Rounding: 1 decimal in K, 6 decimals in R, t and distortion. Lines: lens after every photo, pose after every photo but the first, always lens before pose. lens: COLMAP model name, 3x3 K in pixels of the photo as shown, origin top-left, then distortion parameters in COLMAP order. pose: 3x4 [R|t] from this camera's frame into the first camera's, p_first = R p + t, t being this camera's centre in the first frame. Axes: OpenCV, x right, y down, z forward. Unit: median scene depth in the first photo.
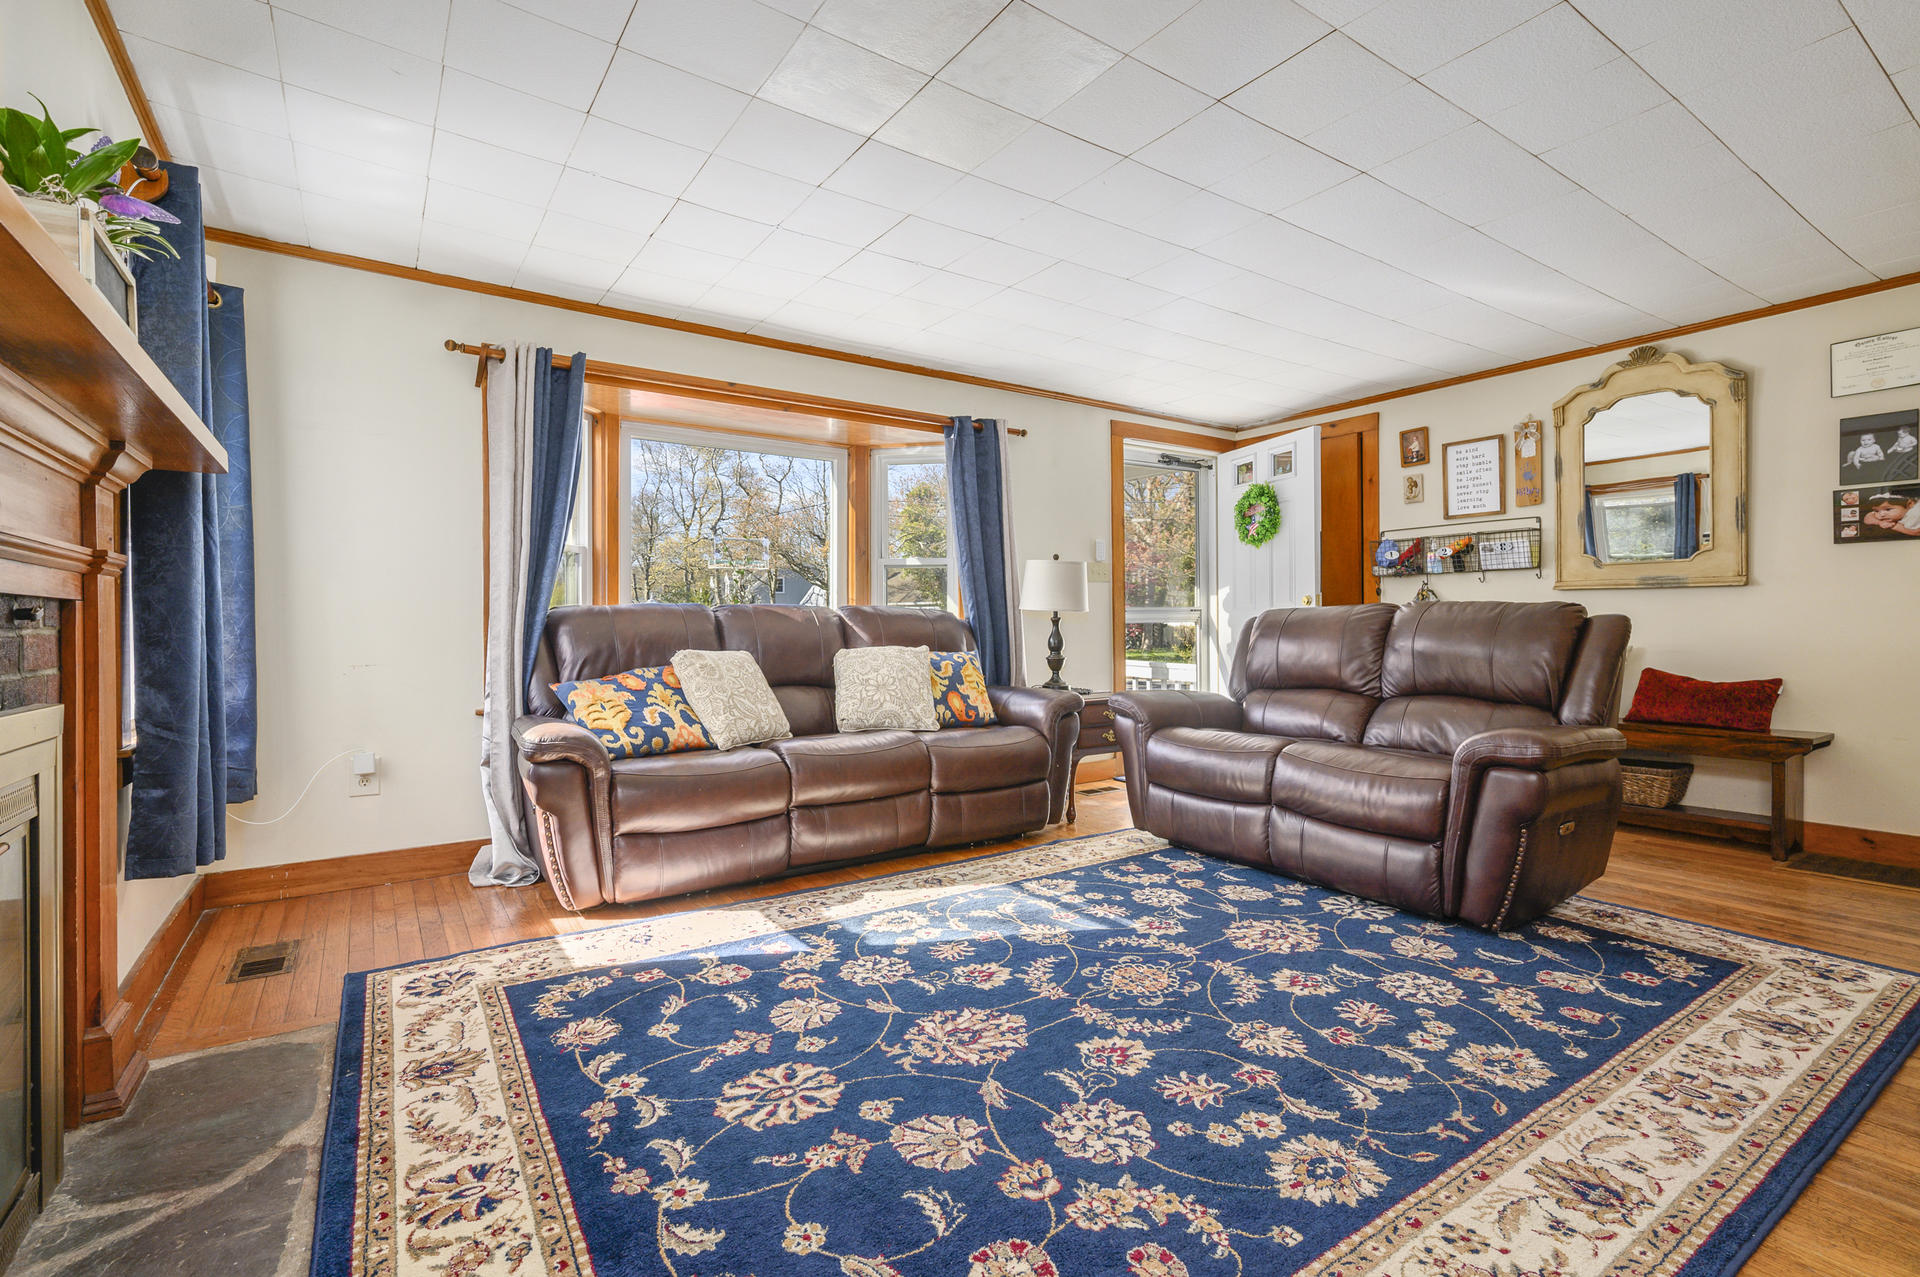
lens RADIAL K [[852.5, 0, 947.3], [0, 852.5, 616.1], [0, 0, 1]] dist [-0.001752, 0.000175]
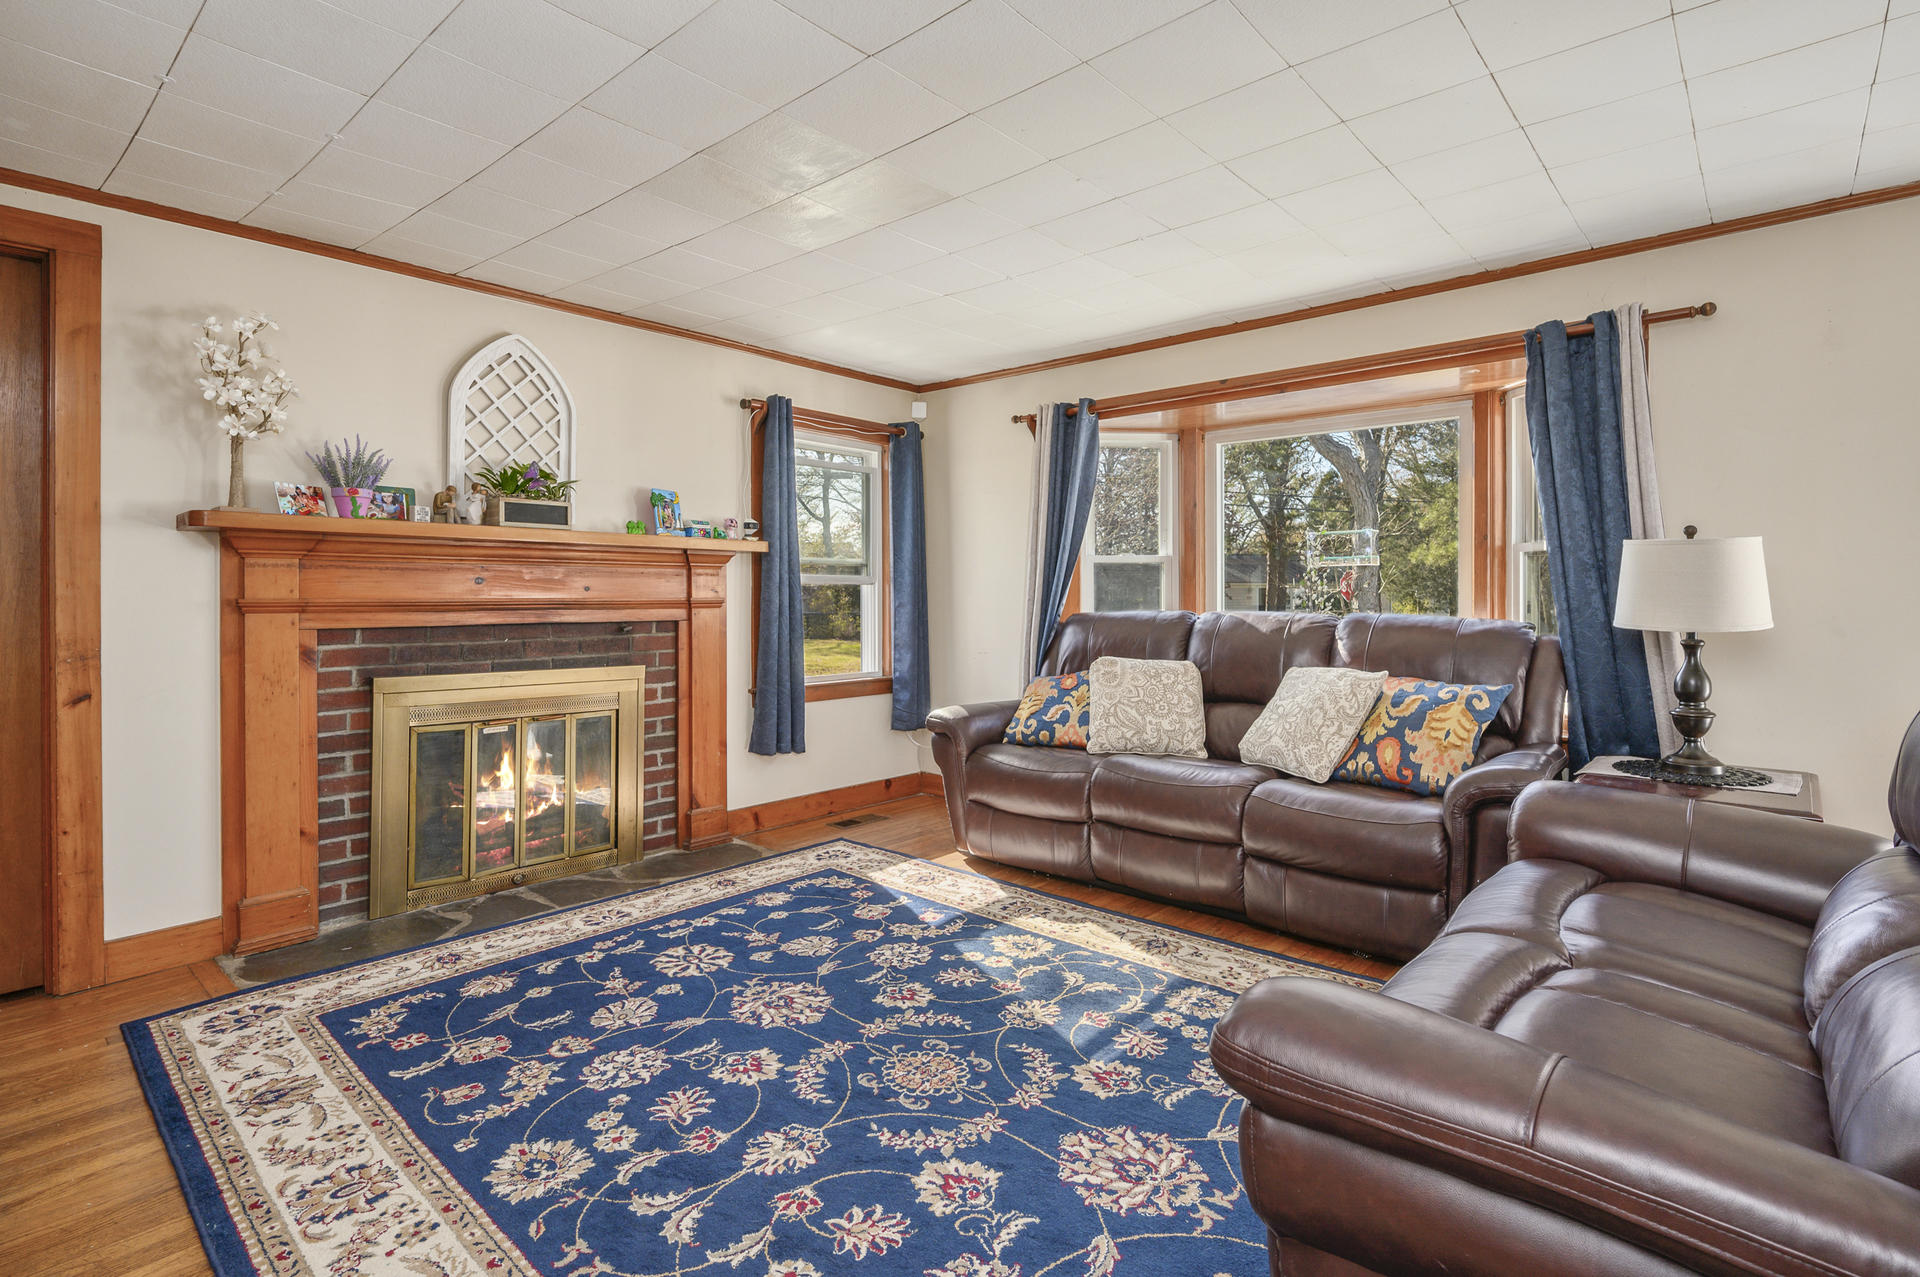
lens RADIAL K [[887.1, 0, 962.6], [0, 887.1, 591.1], [0, 0, 1]] dist [-0.000241, -0.000020]
pose [[0.283776, -0.003153, -0.958885, 1.123593], [0.006940, 0.999975, -0.001234, -0.067688], [0.958865, -0.006304, 0.283791, 0.788481]]
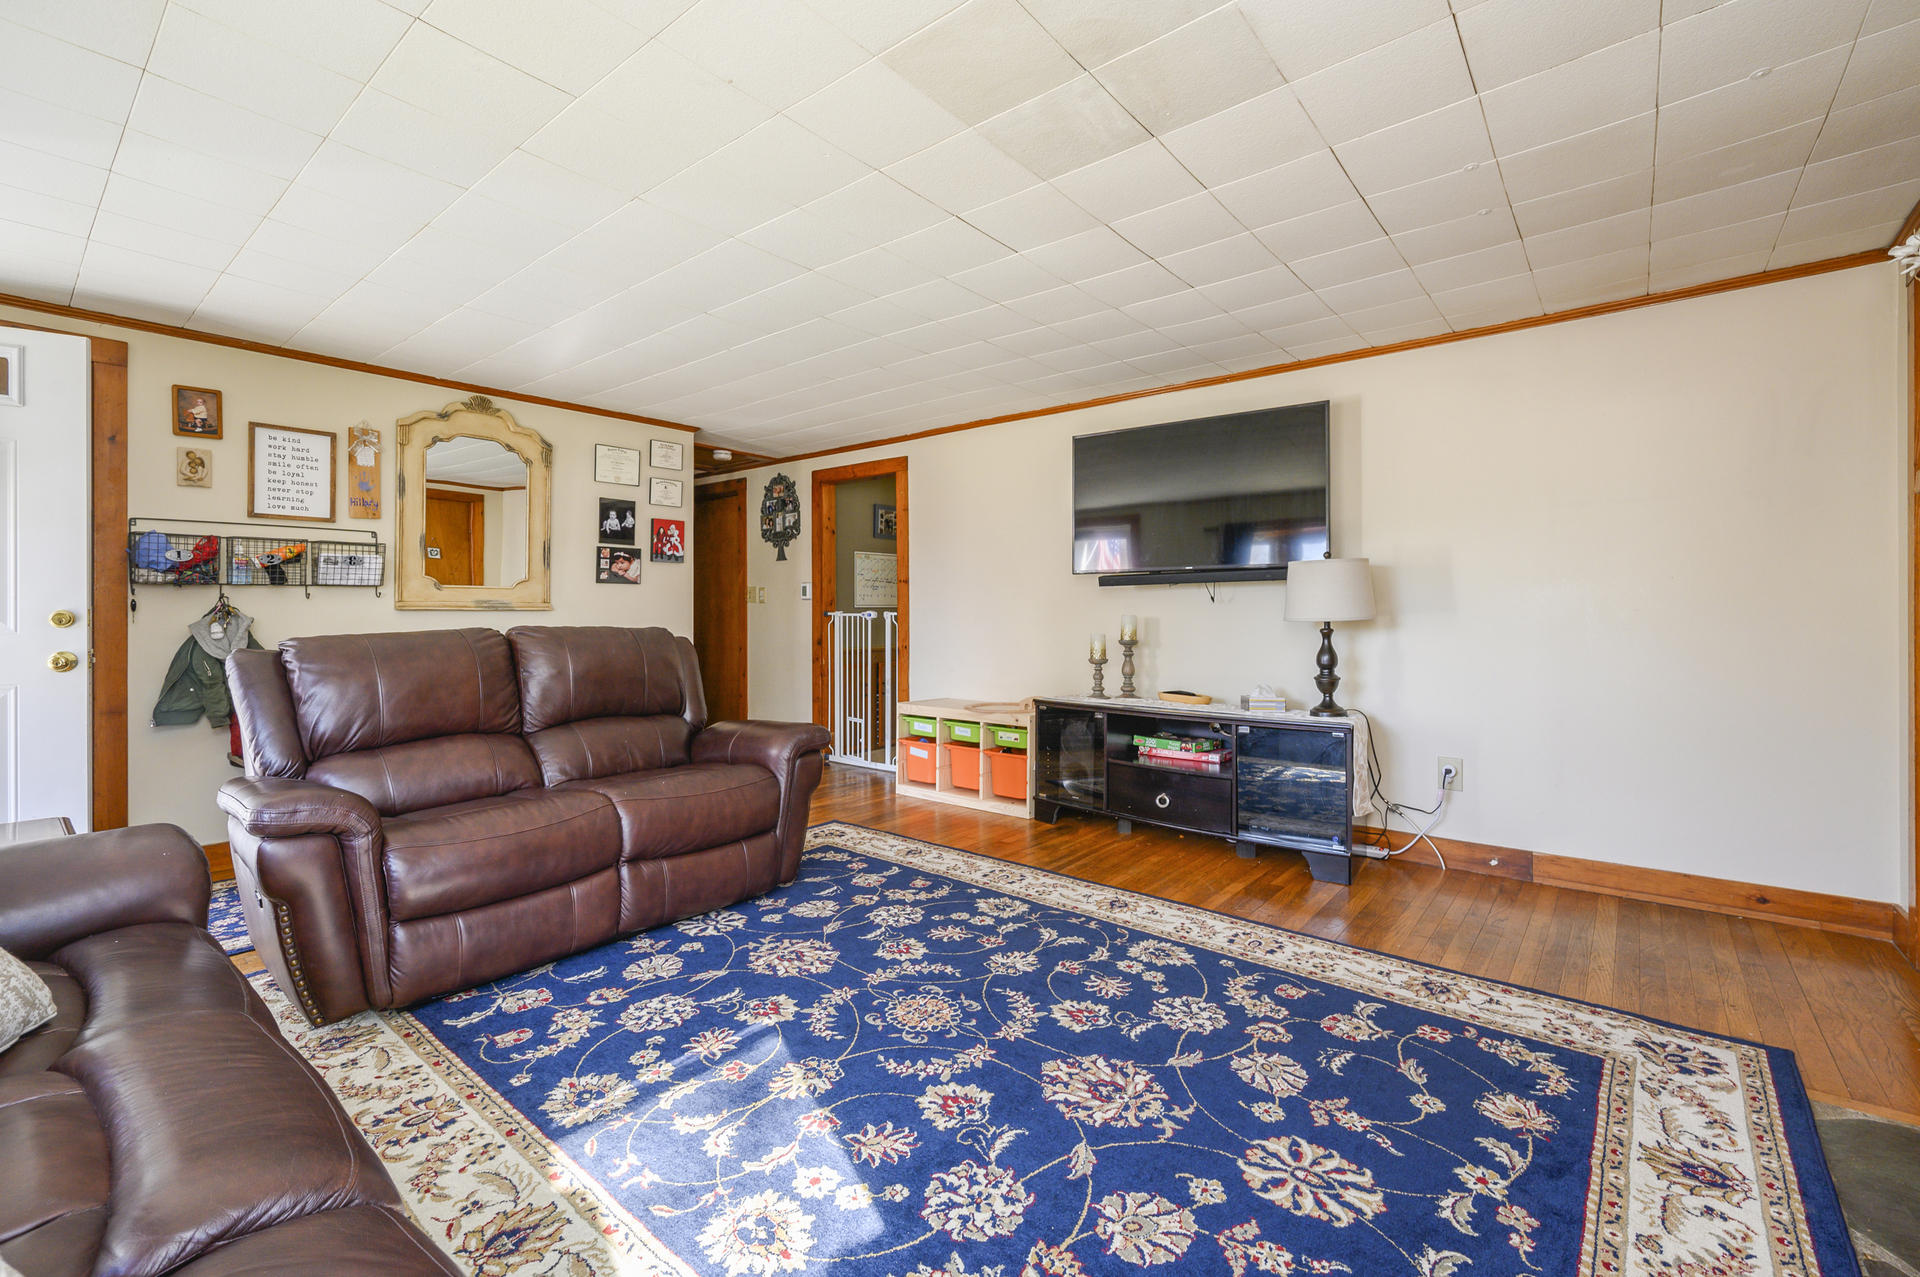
lens RADIAL K [[852.5, 0, 947.3], [0, 852.5, 616.1], [0, 0, 1]] dist [-0.001752, 0.000175]
pose [[-0.296231, -0.000468, 0.955116, -0.753344], [0.001353, 0.999999, 0.000910, -0.044751], [-0.955115, 0.001561, -0.296230, 1.283679]]
